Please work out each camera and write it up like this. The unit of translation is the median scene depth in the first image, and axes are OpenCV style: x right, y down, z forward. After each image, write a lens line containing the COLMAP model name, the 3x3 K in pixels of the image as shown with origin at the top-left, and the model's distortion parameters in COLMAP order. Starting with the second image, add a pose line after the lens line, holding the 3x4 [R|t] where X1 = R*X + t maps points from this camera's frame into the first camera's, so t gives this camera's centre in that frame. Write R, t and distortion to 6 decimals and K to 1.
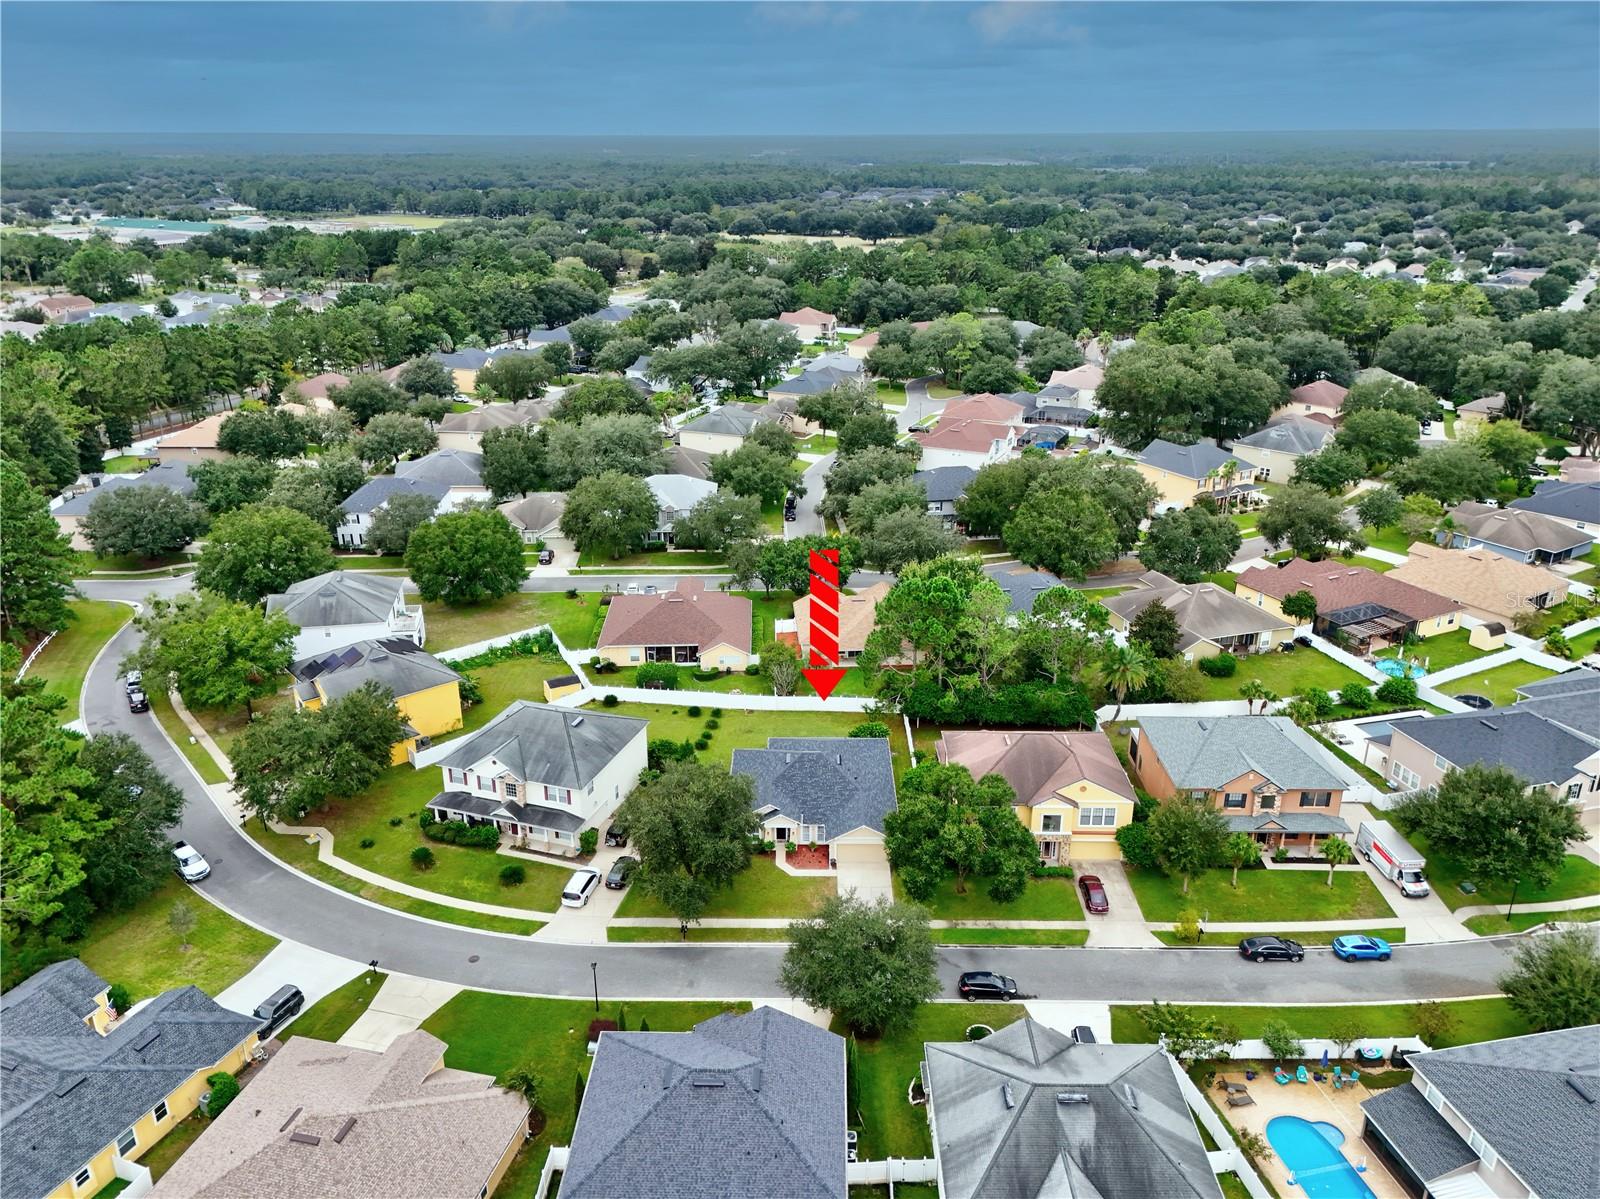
lens RADIAL K [[1190.4, 0, 800.0], [0, 1190.4, 599.5], [0, 0, 1]] dist [0.091001, -0.101523]
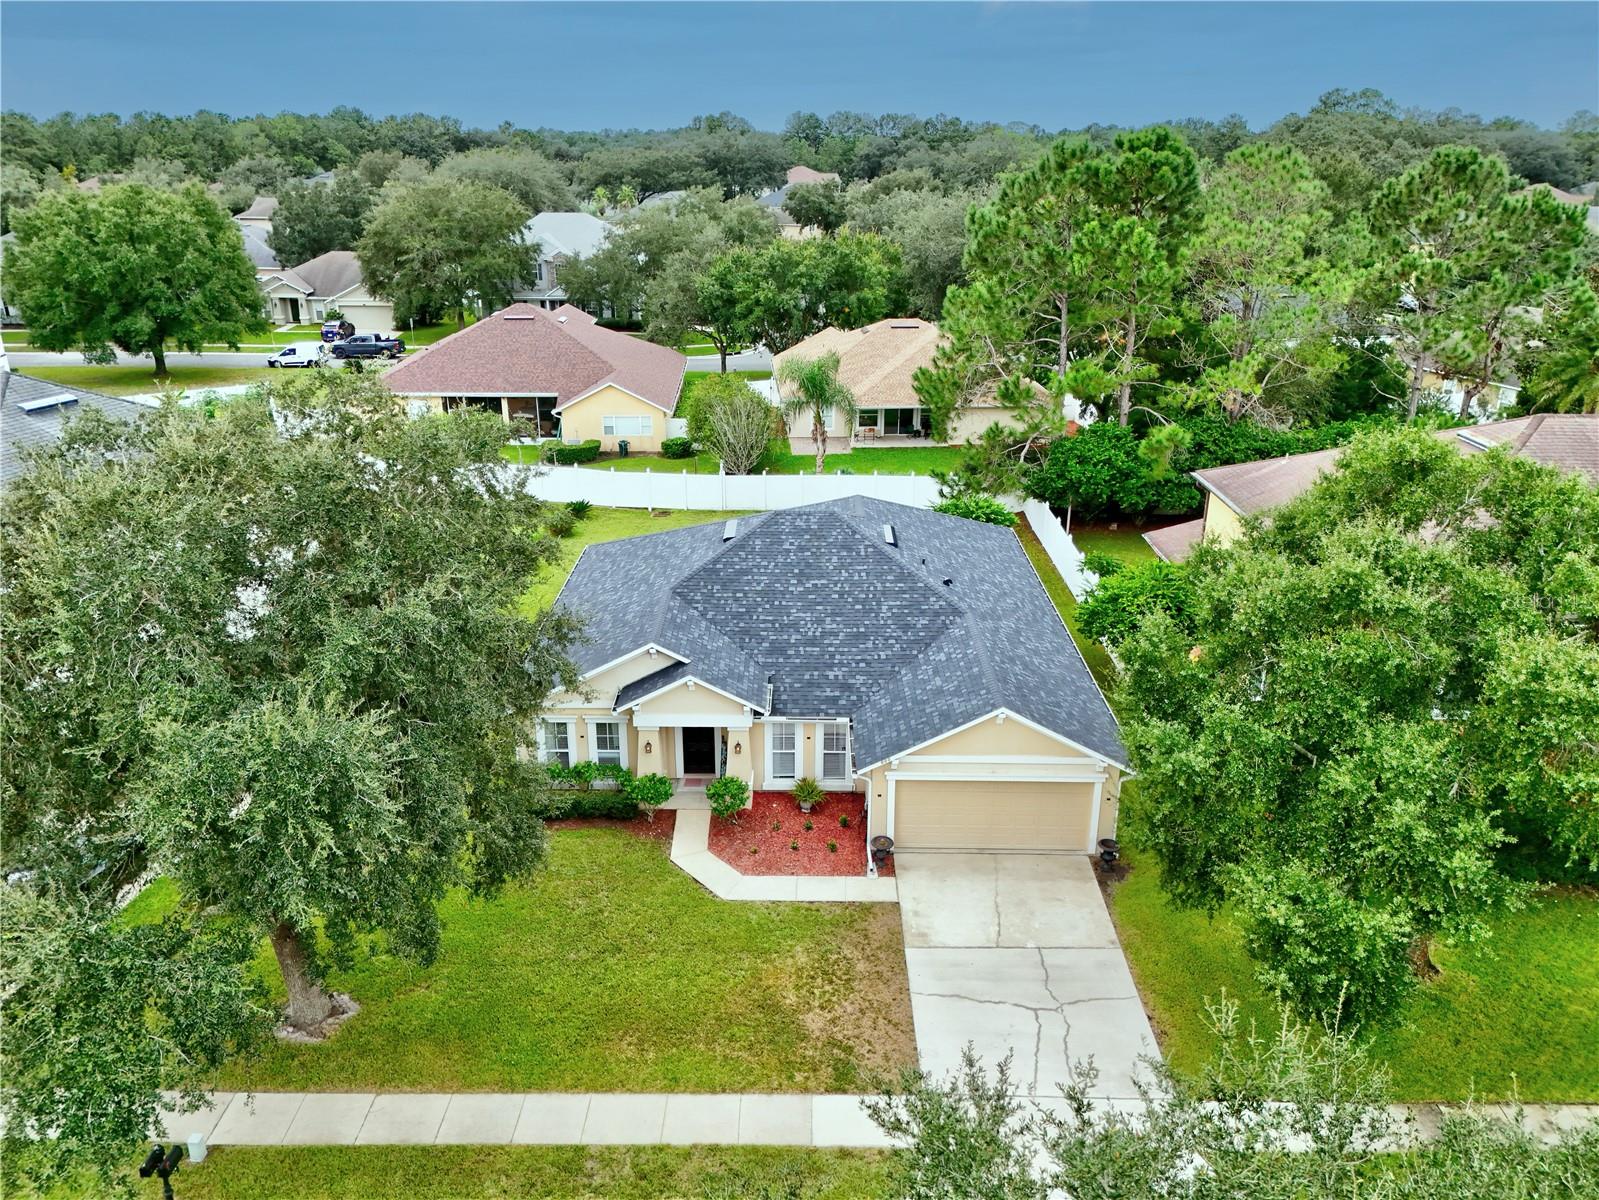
lens RADIAL K [[1189.6, 0, 799.5], [0, 1189.6, 600.0], [0, 0, 1]] dist [0.091001, -0.101523]
pose [[0.999954, 0.007893, 0.005401, 0.007153], [-0.007805, 0.999839, -0.016145, 0.164963], [-0.005528, 0.016102, 0.999855, 0.717304]]
